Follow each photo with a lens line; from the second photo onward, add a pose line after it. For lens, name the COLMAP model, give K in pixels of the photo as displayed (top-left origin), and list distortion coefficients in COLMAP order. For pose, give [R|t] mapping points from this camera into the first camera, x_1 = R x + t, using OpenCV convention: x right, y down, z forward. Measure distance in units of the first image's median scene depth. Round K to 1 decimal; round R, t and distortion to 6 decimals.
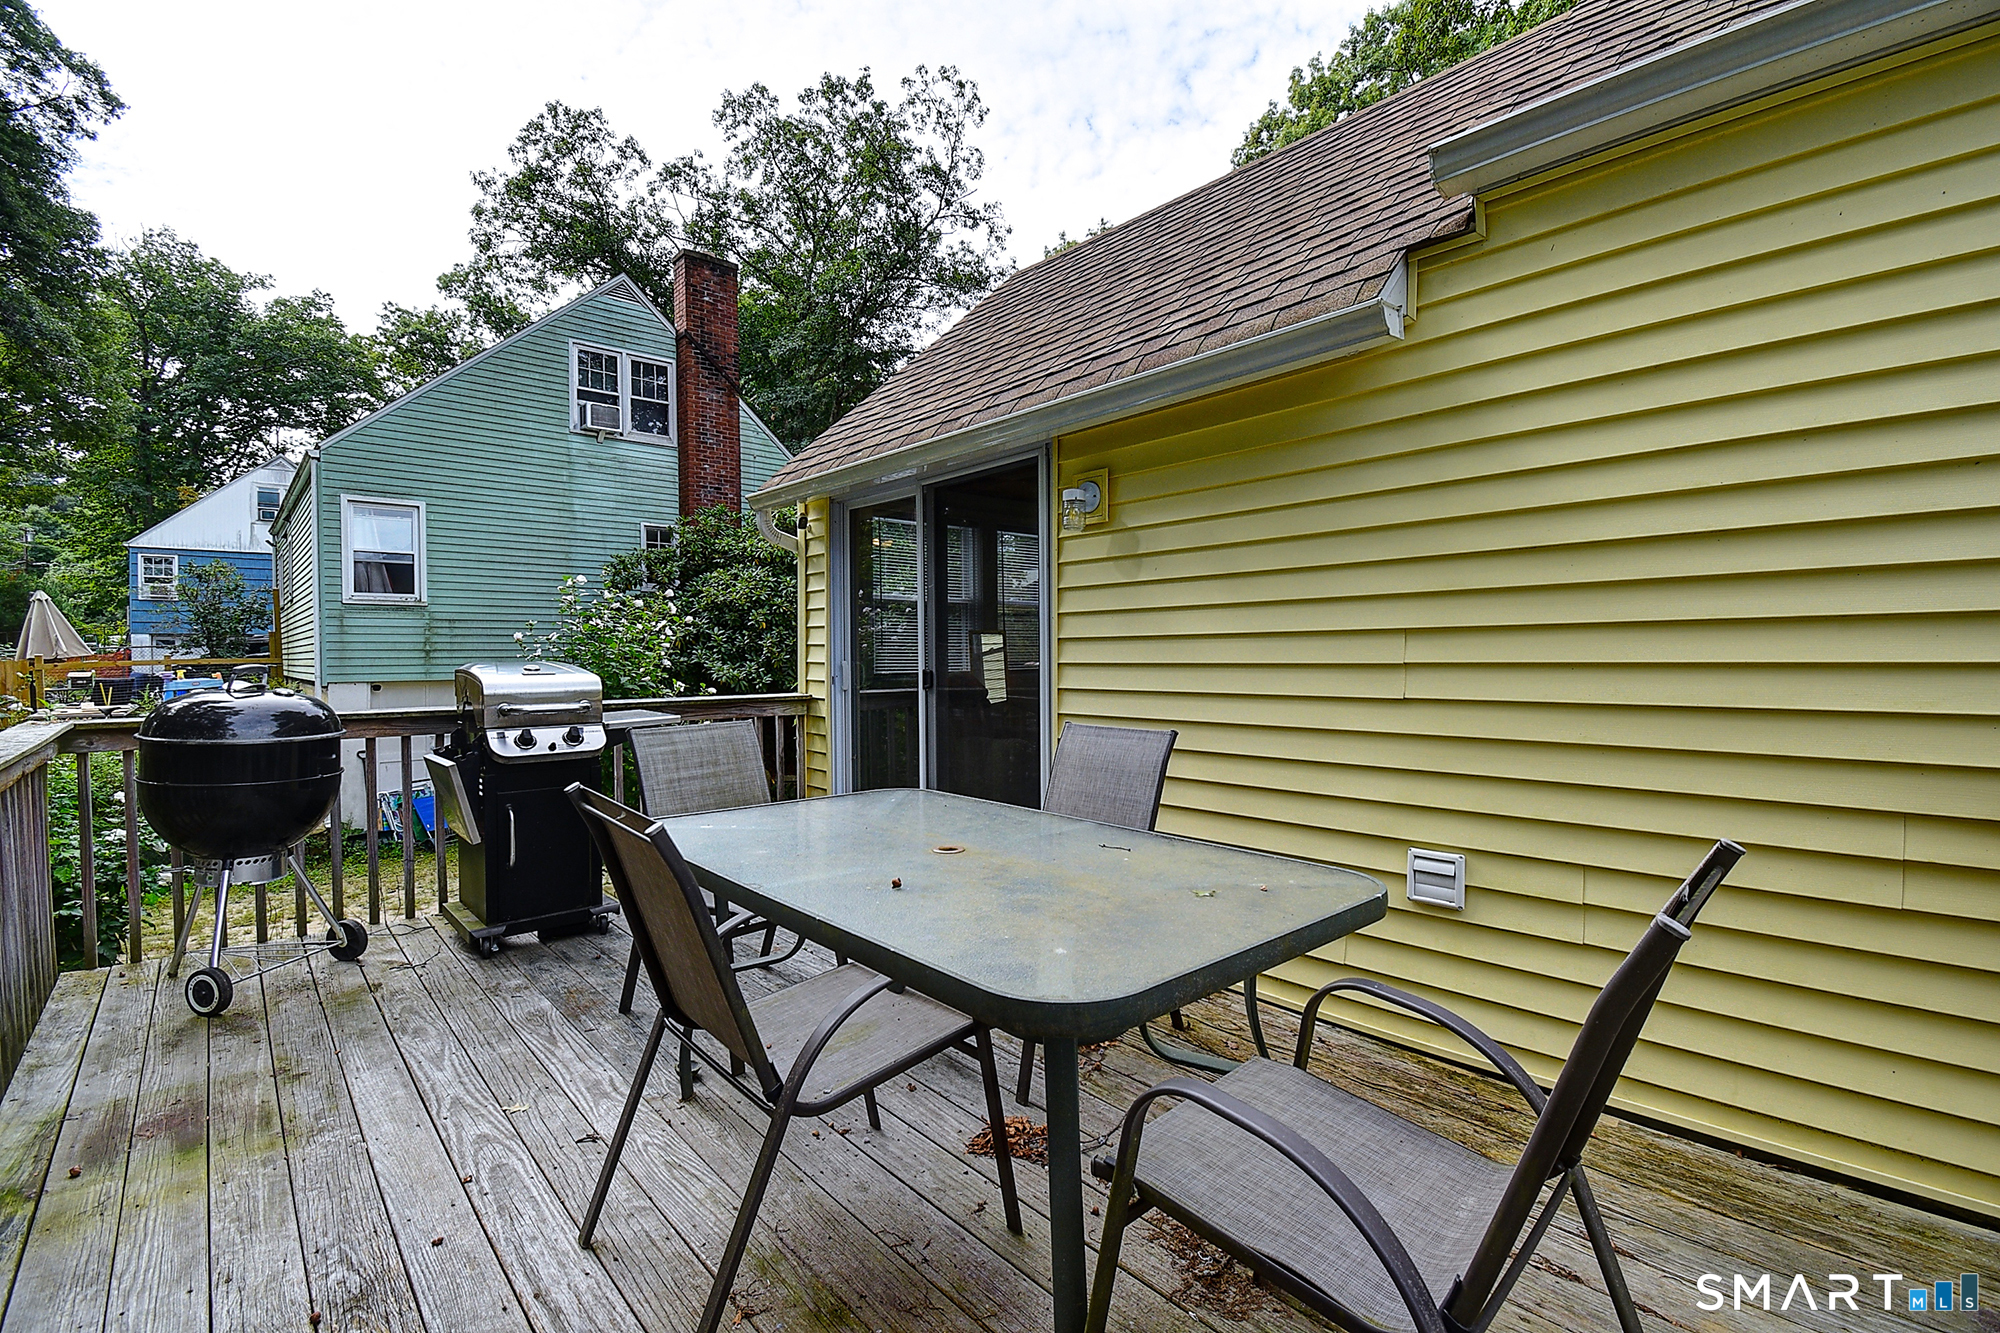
lens RADIAL K [[900.6, 0, 1003.7], [0, 900.6, 669.0], [0, 0, 1]] dist [0.014299, -0.018546]
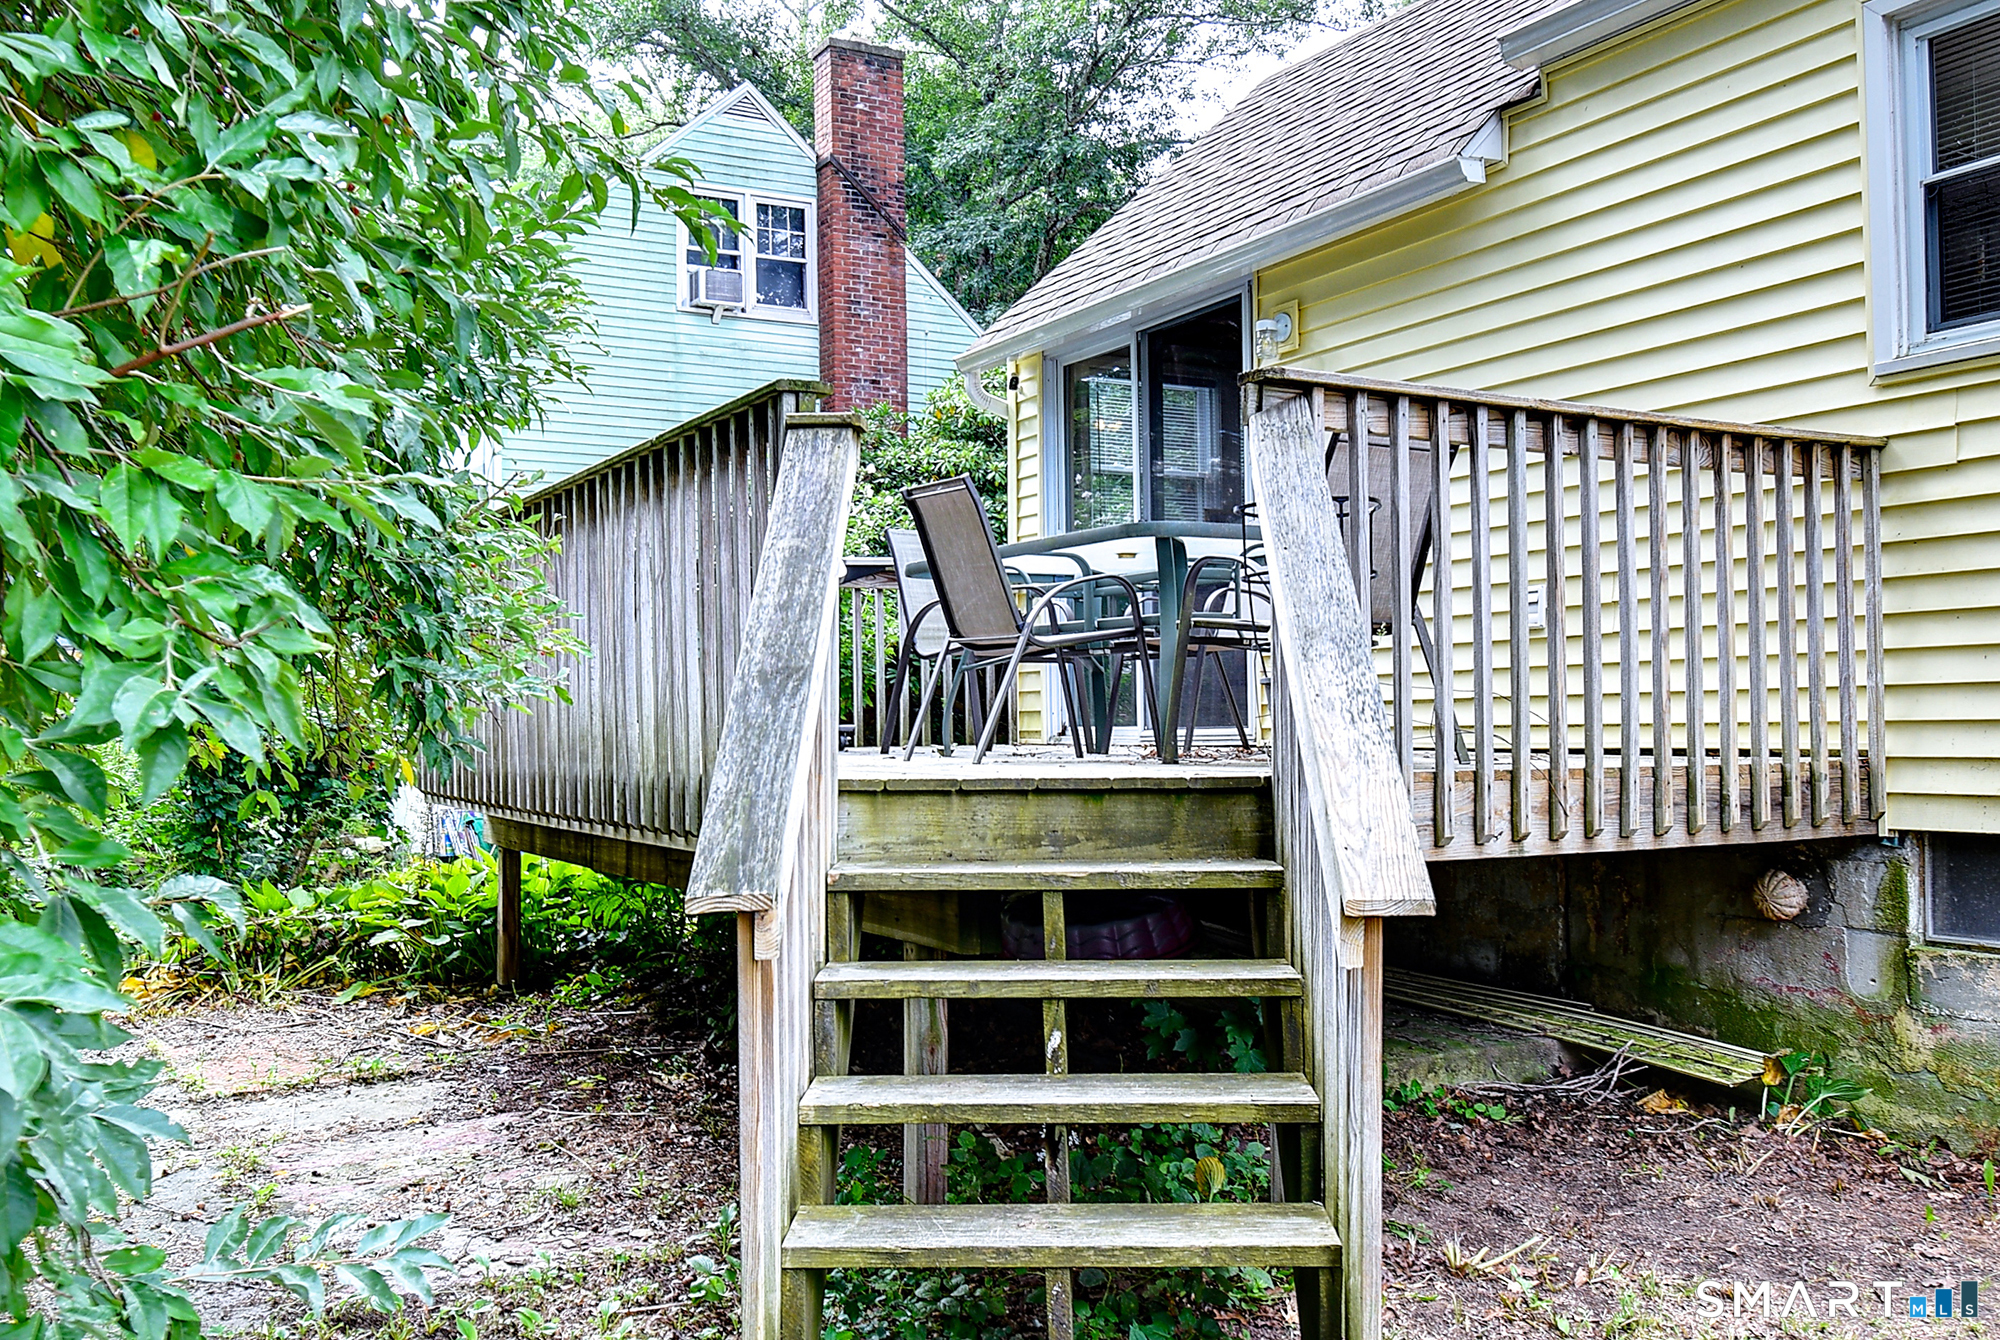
lens RADIAL K [[1759.6, 0, 991.4], [0, 1759.6, 673.0], [0, 0, 1]] dist [-0.008983, -0.003300]
pose [[0.976842, -0.011580, -0.213650, 0.046899], [0.003058, 0.999188, -0.040176, 0.071441], [0.213942, 0.038592, 0.976084, -0.259145]]
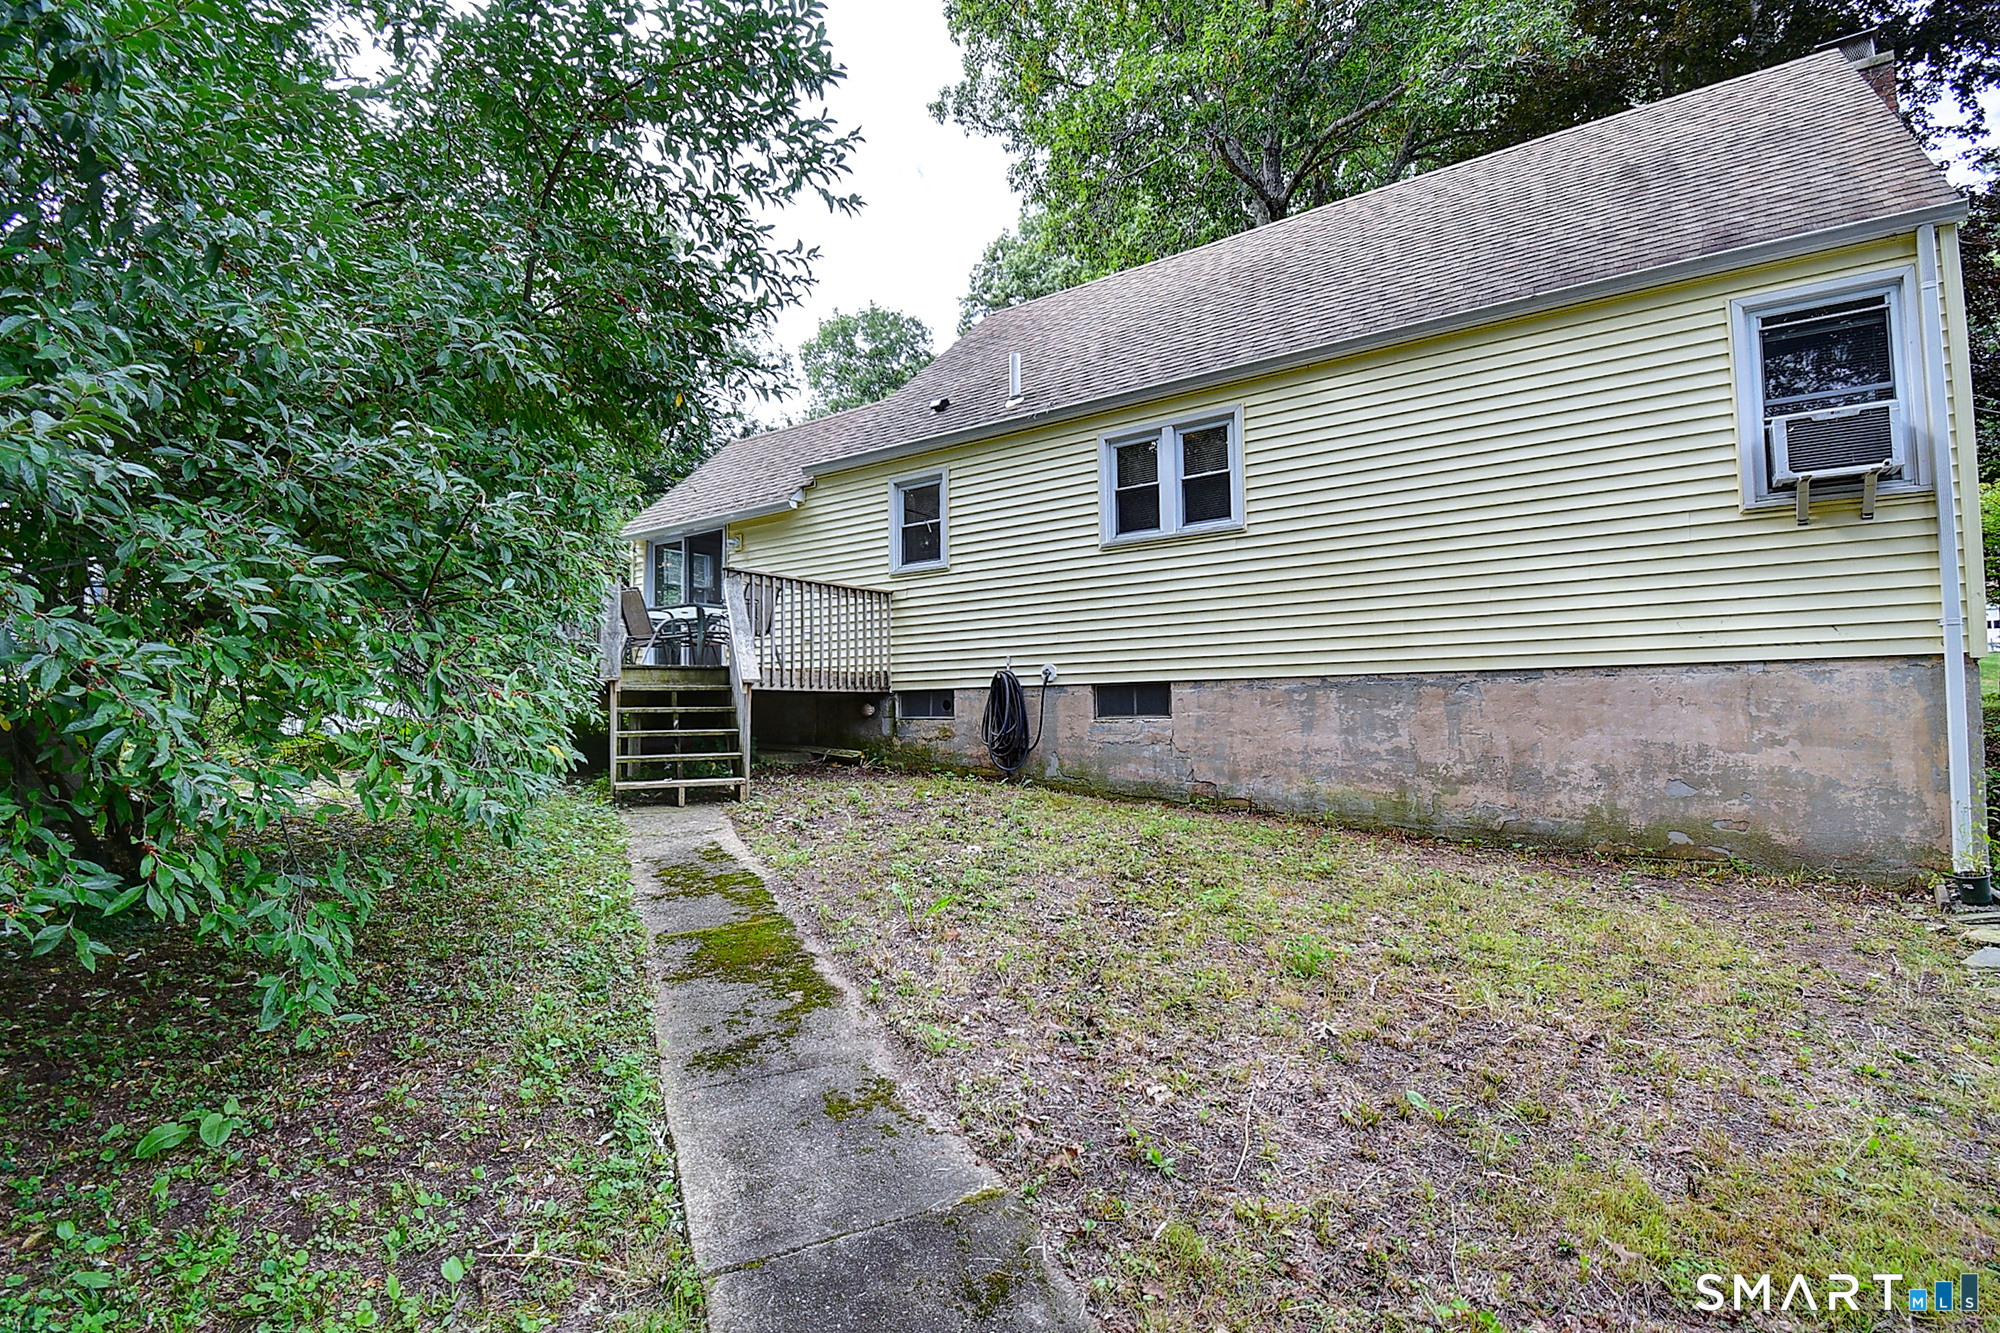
lens RADIAL K [[900.6, 0, 1003.7], [0, 900.6, 669.0], [0, 0, 1]] dist [0.014299, -0.018546]
pose [[0.972445, 0.002344, 0.233121, 0.067106], [0.010819, 0.998419, -0.055167, 0.111057], [-0.232881, 0.056169, 0.970882, -0.576797]]
